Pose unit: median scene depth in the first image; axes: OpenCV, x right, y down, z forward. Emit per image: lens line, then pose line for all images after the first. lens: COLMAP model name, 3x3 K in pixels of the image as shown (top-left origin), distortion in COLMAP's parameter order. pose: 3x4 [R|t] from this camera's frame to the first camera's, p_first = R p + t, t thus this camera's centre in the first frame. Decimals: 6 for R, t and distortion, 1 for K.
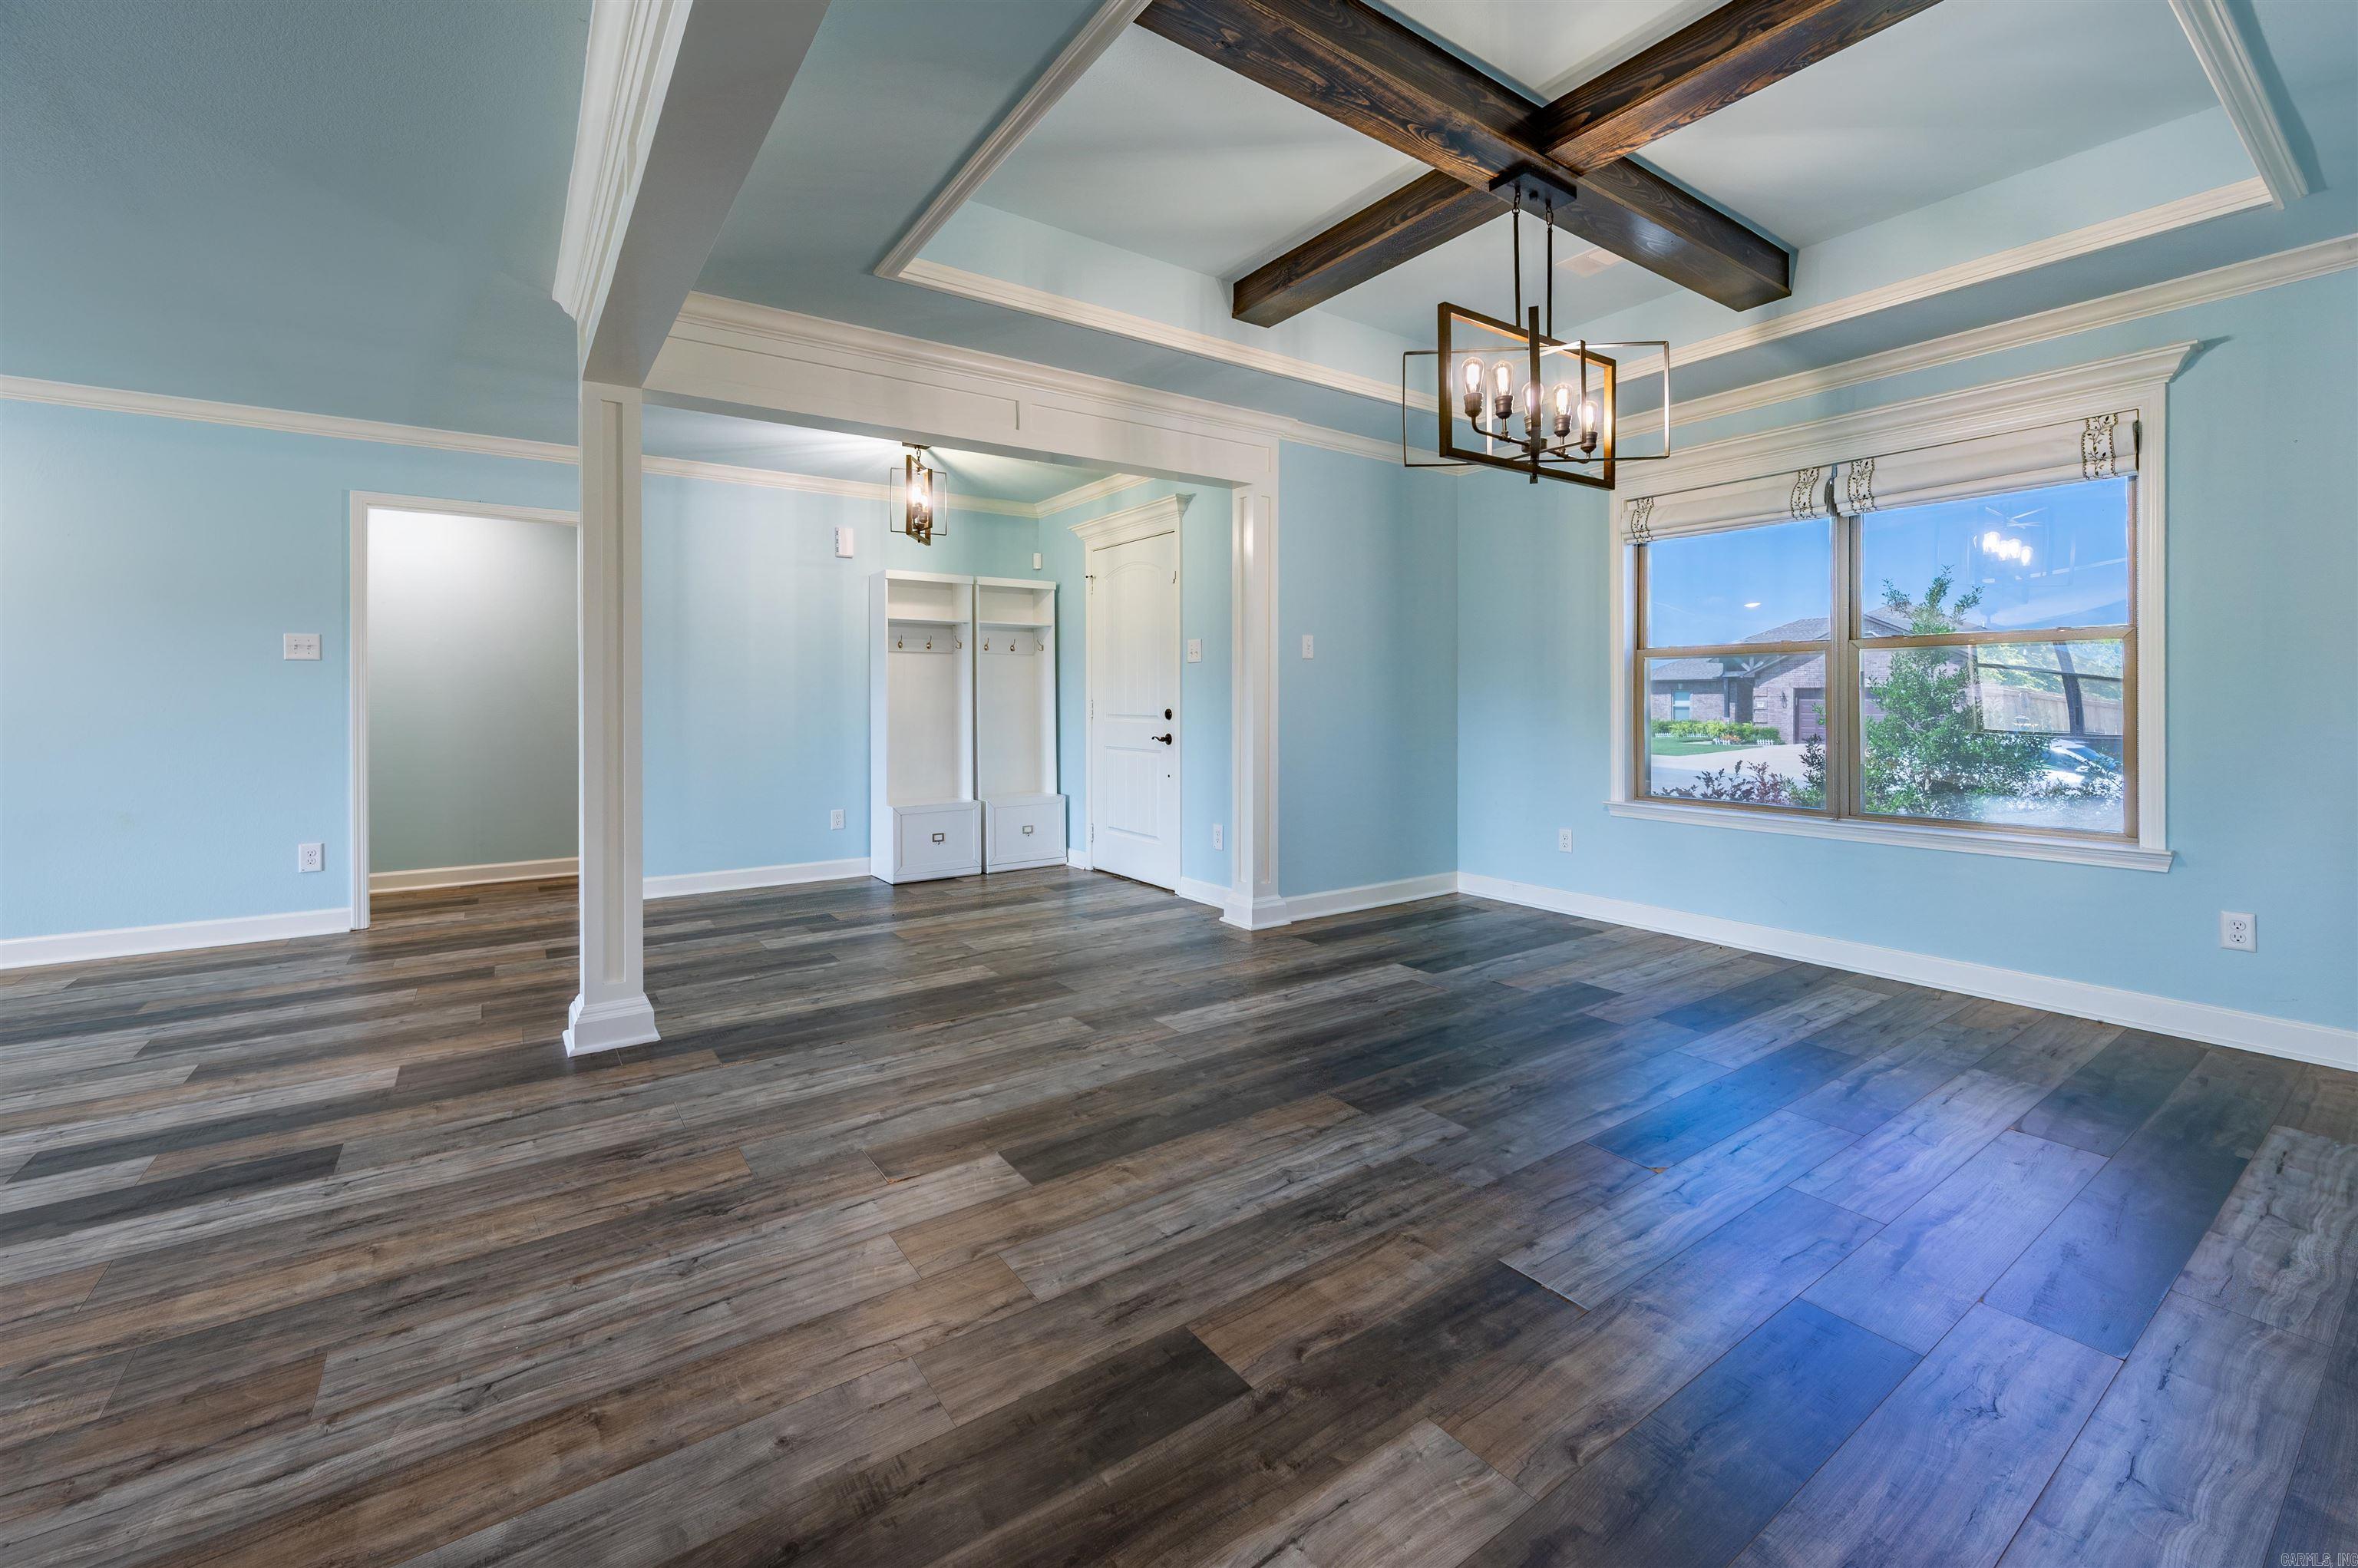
lens RADIAL K [[959.8, 0, 1190.7], [0, 959.8, 696.7], [0, 0, 1]] dist [0.002746, -0.000952]
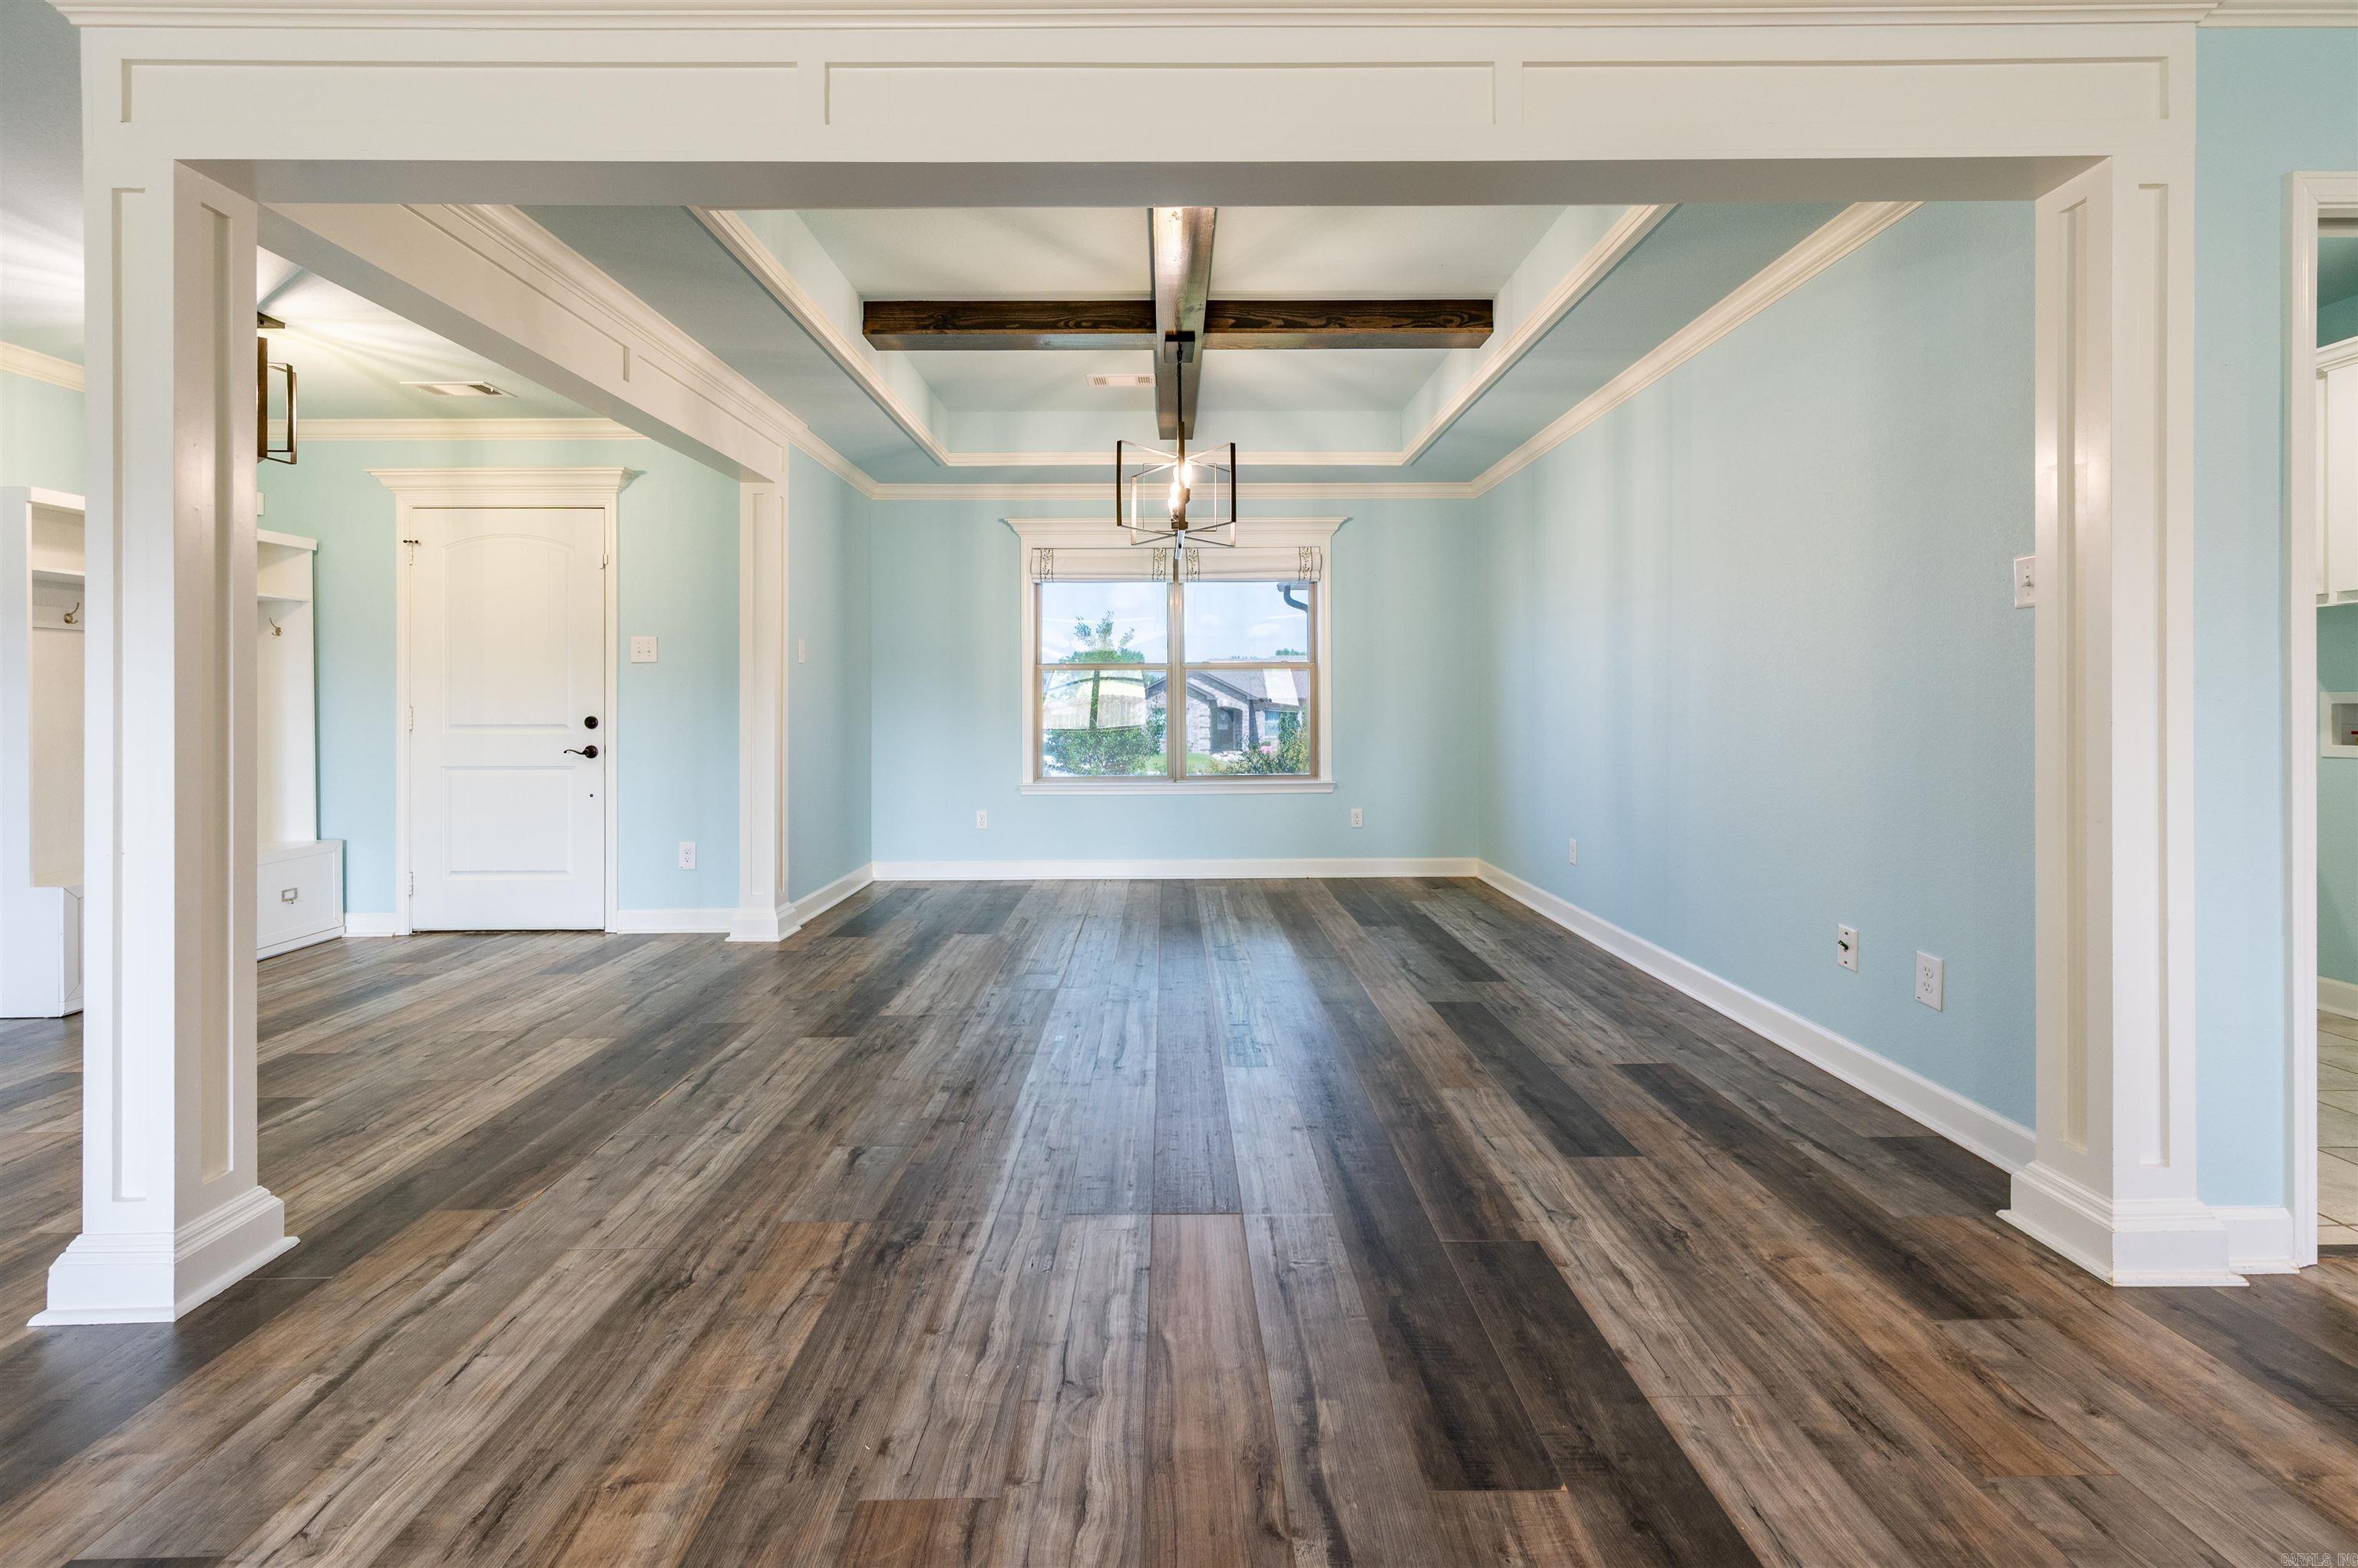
lens RADIAL K [[959.8, 0, 1172.3], [0, 959.8, 699.0], [0, 0, 1]] dist [0.002746, -0.000952]
pose [[0.576470, 0.000311, 0.817118, -0.854328], [0.002354, 0.999995, -0.002041, 0.000899], [-0.817115, 0.003100, 0.576467, 0.186505]]
